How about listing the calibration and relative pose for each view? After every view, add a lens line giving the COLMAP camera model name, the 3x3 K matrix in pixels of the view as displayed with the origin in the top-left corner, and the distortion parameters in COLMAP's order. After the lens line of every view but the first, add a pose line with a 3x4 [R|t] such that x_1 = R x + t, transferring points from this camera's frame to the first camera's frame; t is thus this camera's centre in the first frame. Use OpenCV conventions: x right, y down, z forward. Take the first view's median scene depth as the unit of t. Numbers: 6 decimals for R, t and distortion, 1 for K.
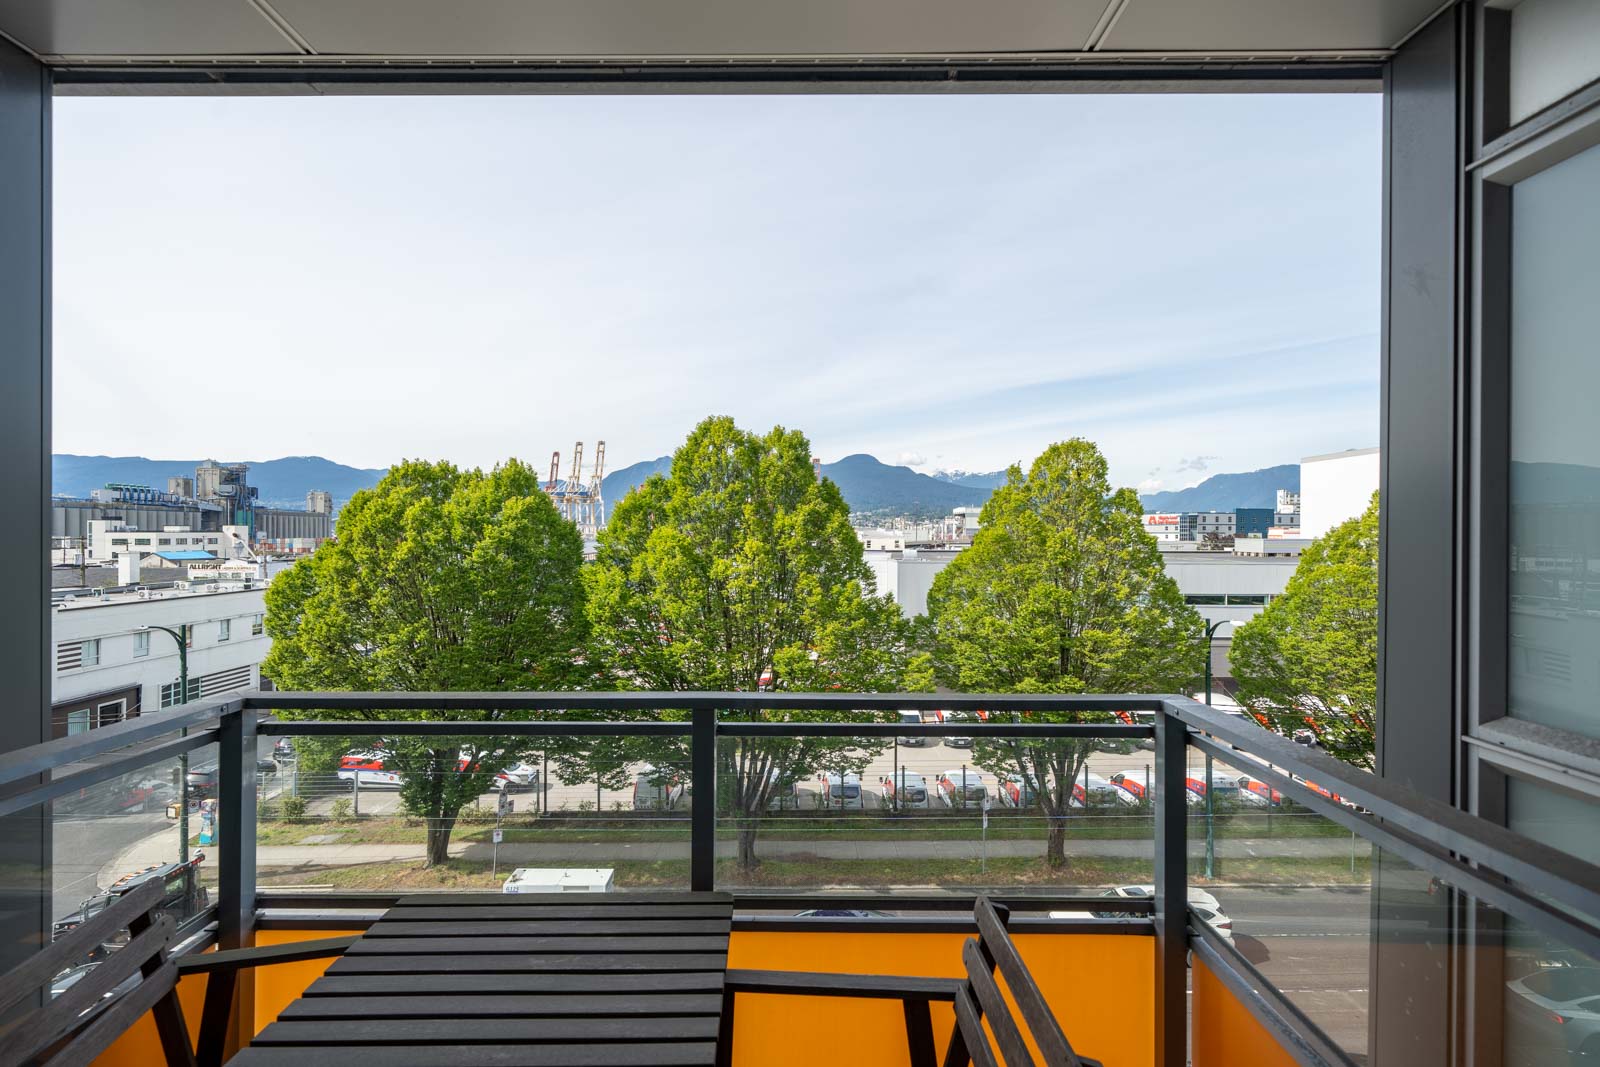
lens RADIAL K [[775.4, 0, 800.0], [0, 775.4, 535.1], [0, 0, 1]] dist [0.002284, -0.000107]
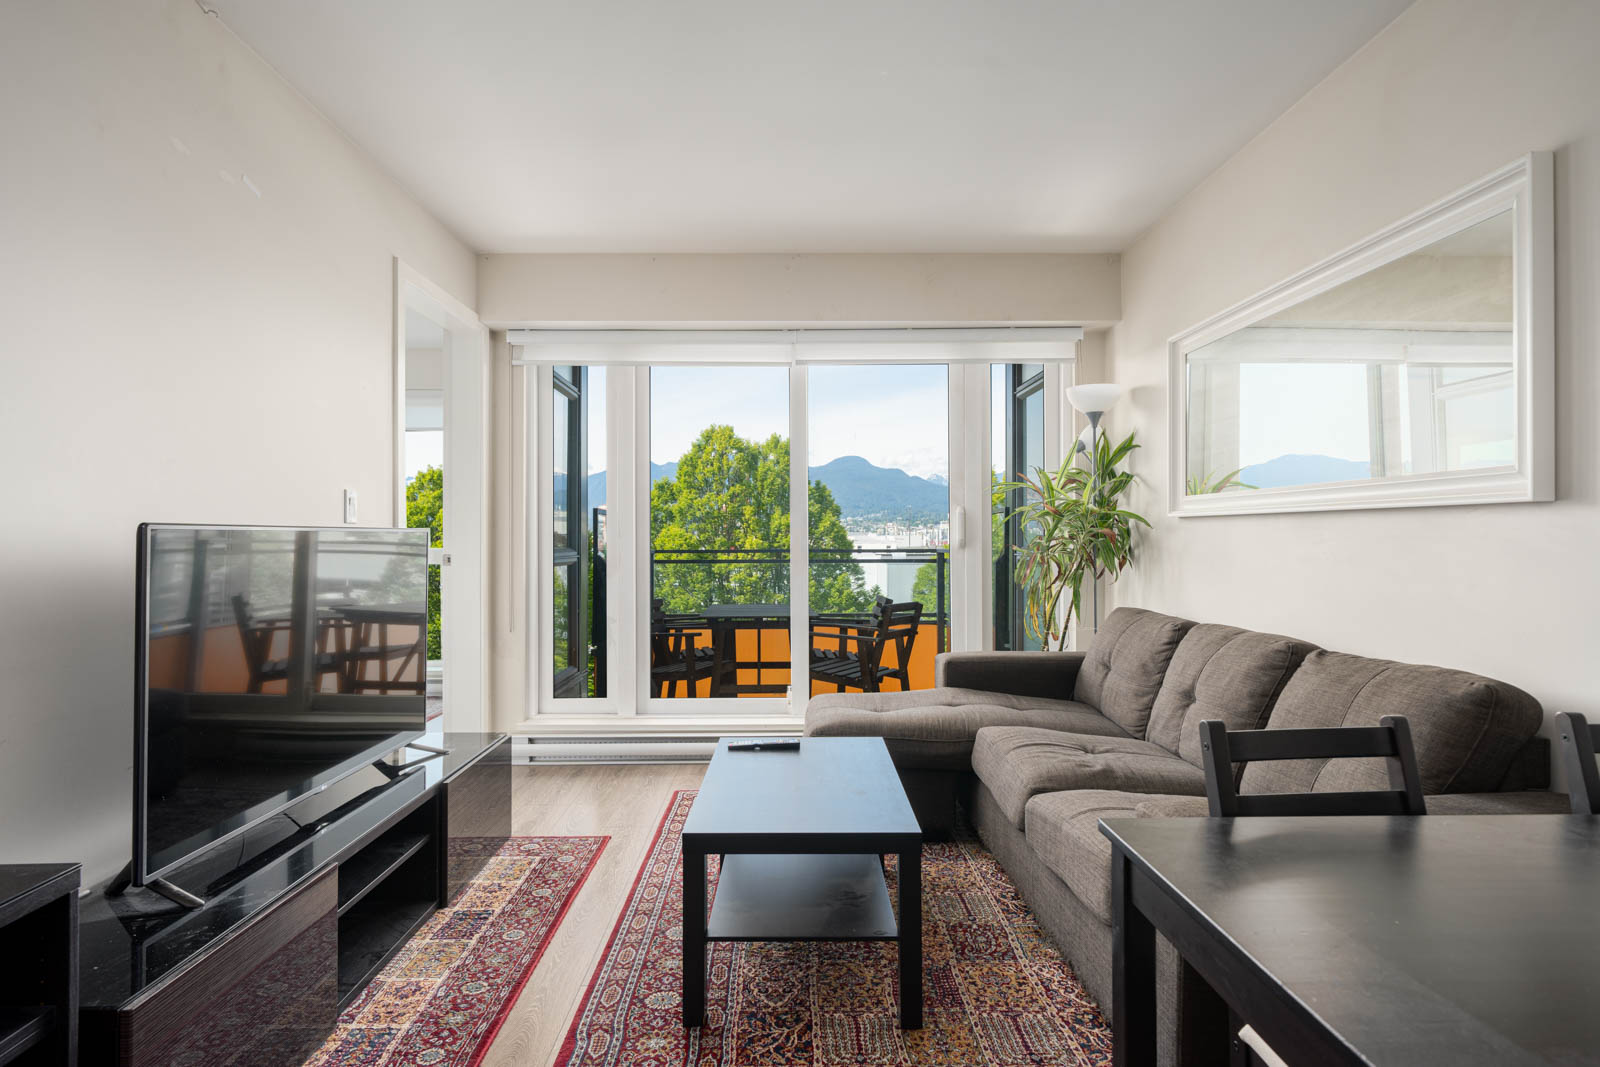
lens RADIAL K [[817.1, 0, 795.5], [0, 817.1, 534.2], [0, 0, 1]] dist [-0.002291, -0.000693]
pose [[0.999944, -0.004569, 0.009562, -0.009935], [0.004659, 0.999945, -0.009413, 0.011408], [-0.009519, 0.009457, 0.999910, -0.153287]]
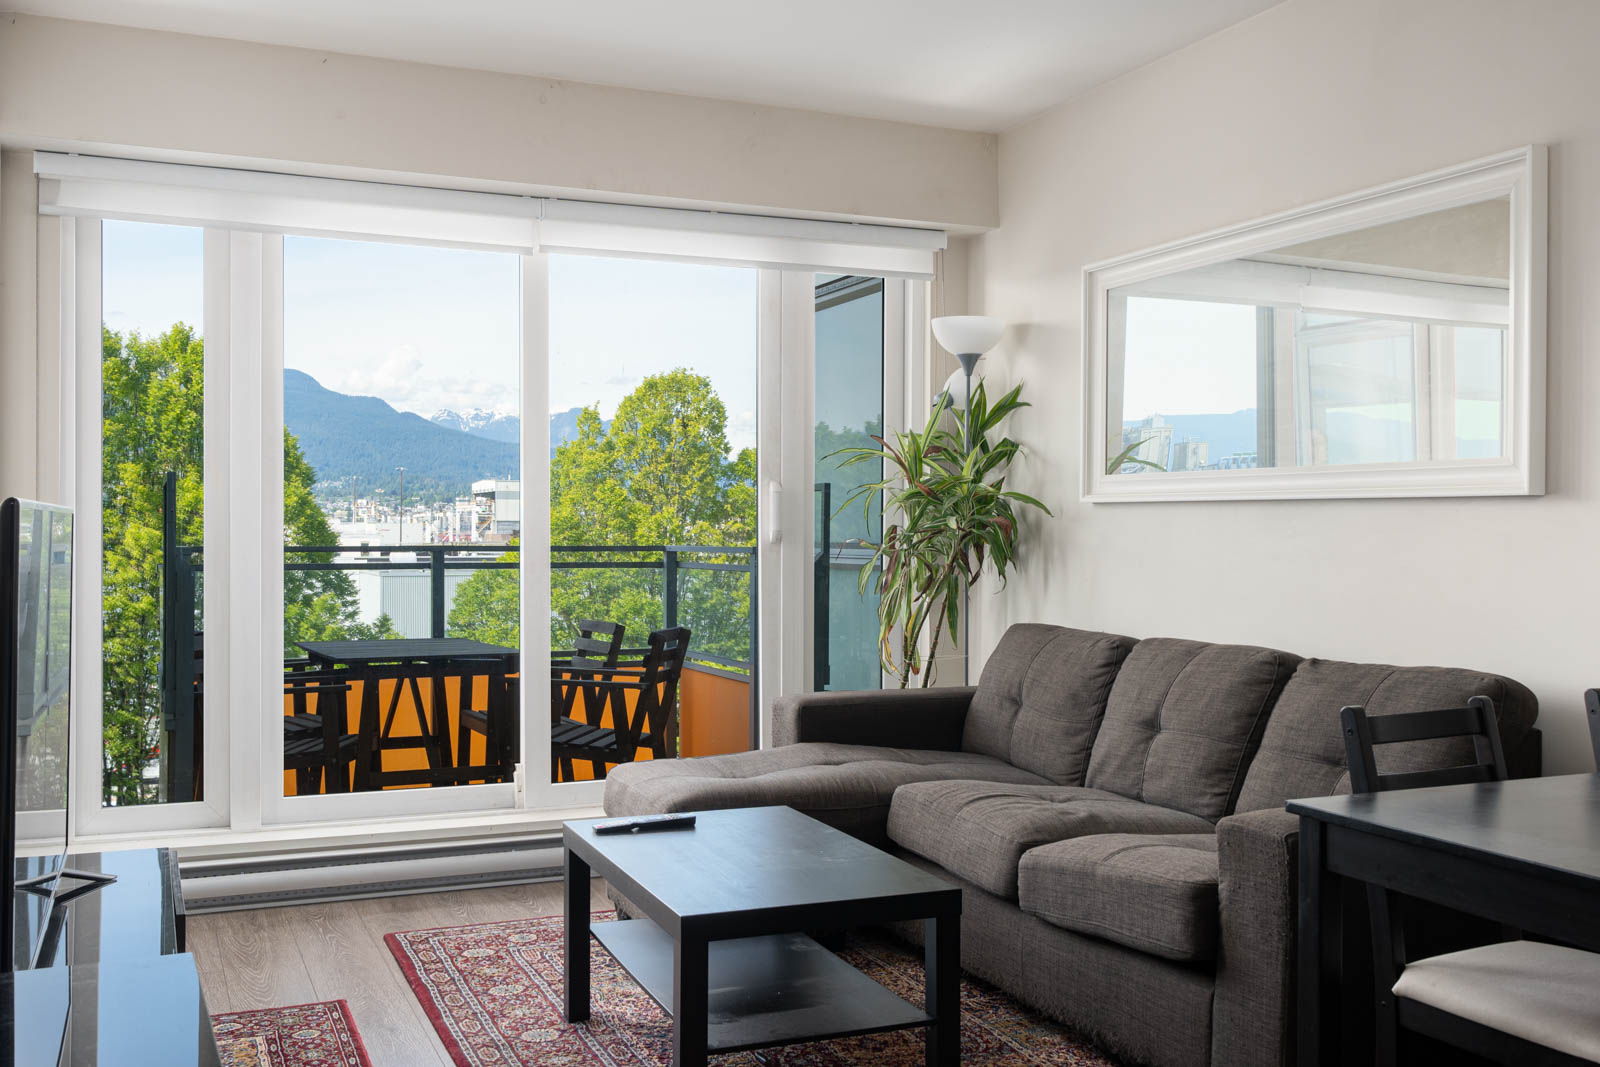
lens RADIAL K [[1493.9, 0, 792.5], [0, 1493.9, 535.2], [0, 0, 1]] dist [-0.005553, 0.006729]
pose [[0.918312, -0.000694, 0.395858, -0.049581], [0.000397, 1.000000, 0.000832, 0.011522], [-0.395858, -0.000607, 0.918312, -0.173834]]
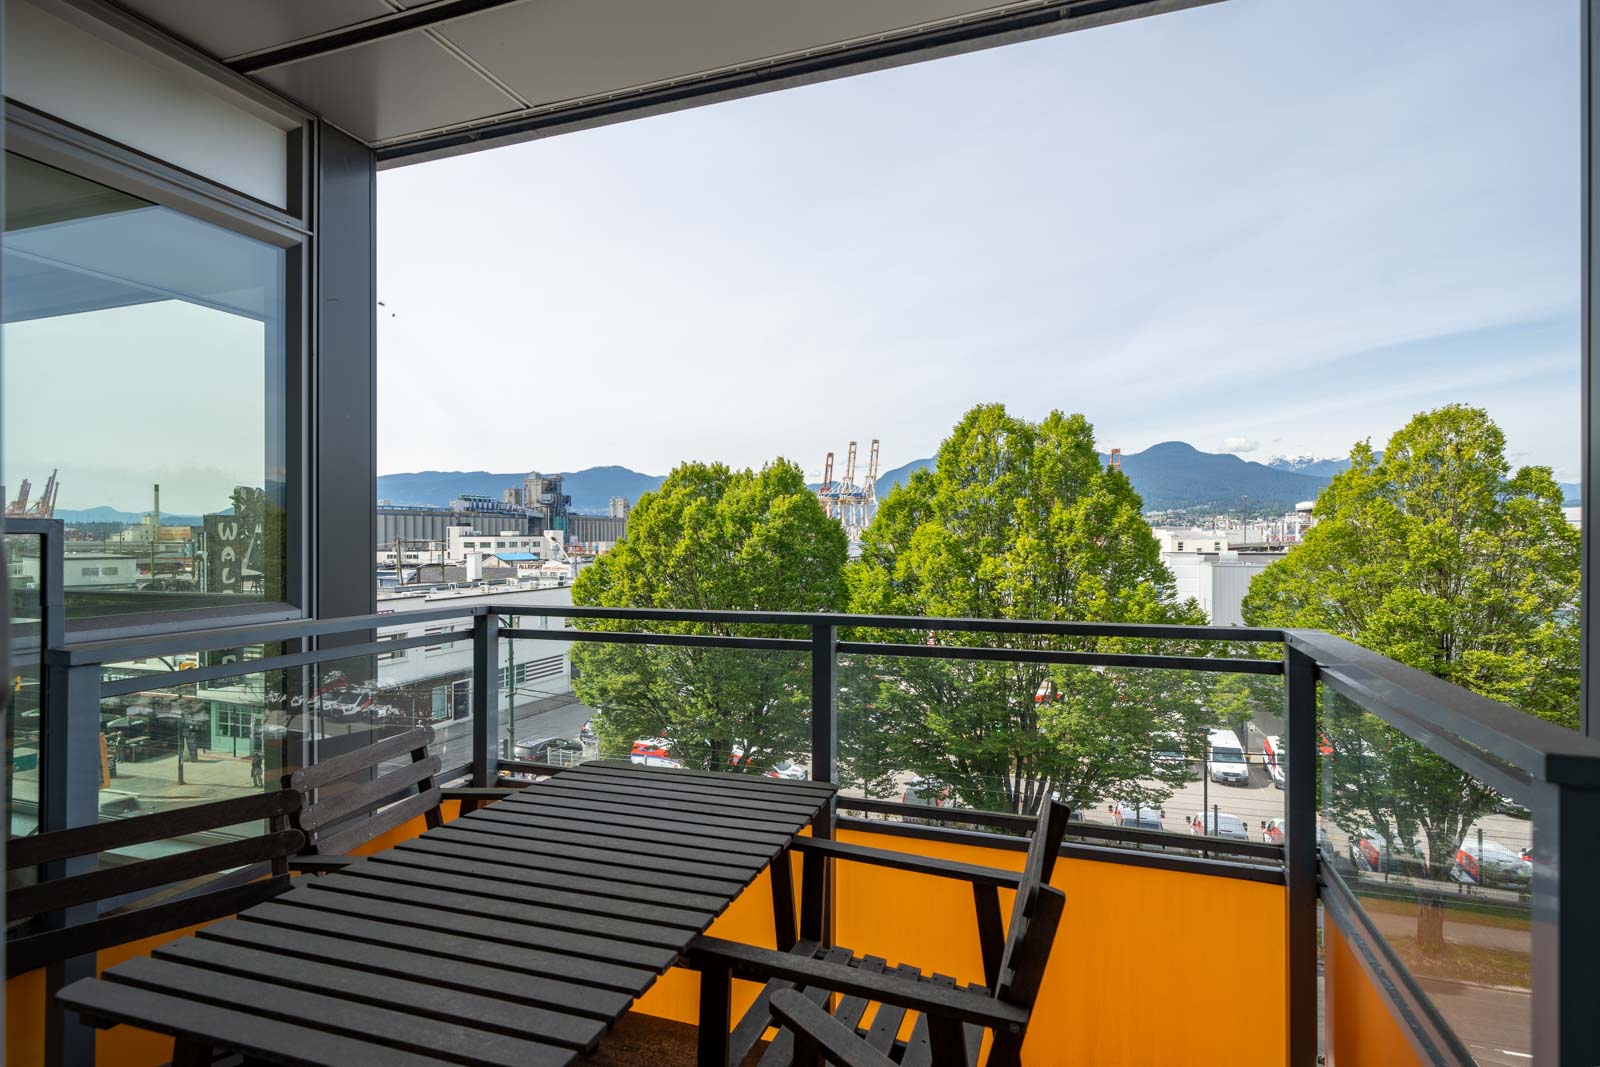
lens RADIAL K [[832.9, 0, 800.0], [0, 832.9, 533.5], [0, 0, 1]] dist [0.002227, 0.000584]
pose [[0.941947, -0.006593, -0.335696, 0.016518], [0.004833, 0.999970, -0.006077, 0.006475], [0.335726, 0.004101, 0.941951, -0.009932]]
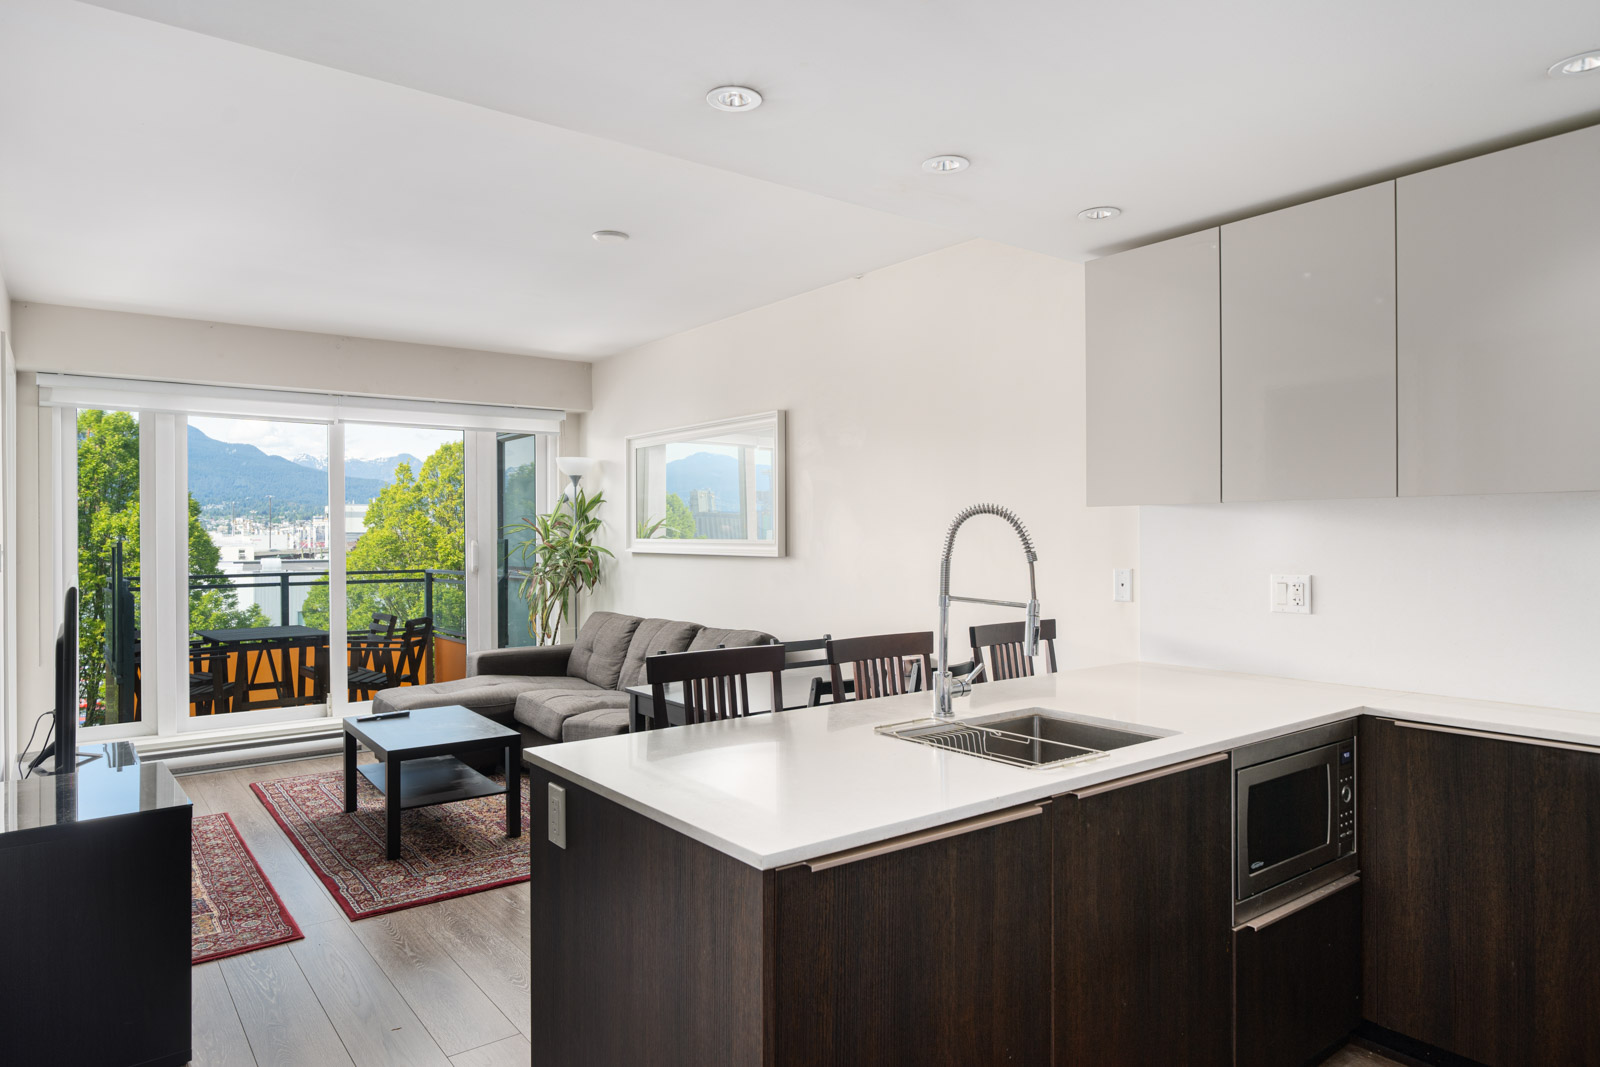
lens RADIAL K [[973.8, 0, 793.1], [0, 973.8, 533.6], [0, 0, 1]] dist [0.001839, 0.001210]
pose [[0.800265, -0.006645, 0.599609, -0.056522], [0.010751, 0.999937, -0.003268, 0.004931], [-0.599550, 0.009062, 0.800286, -0.234338]]
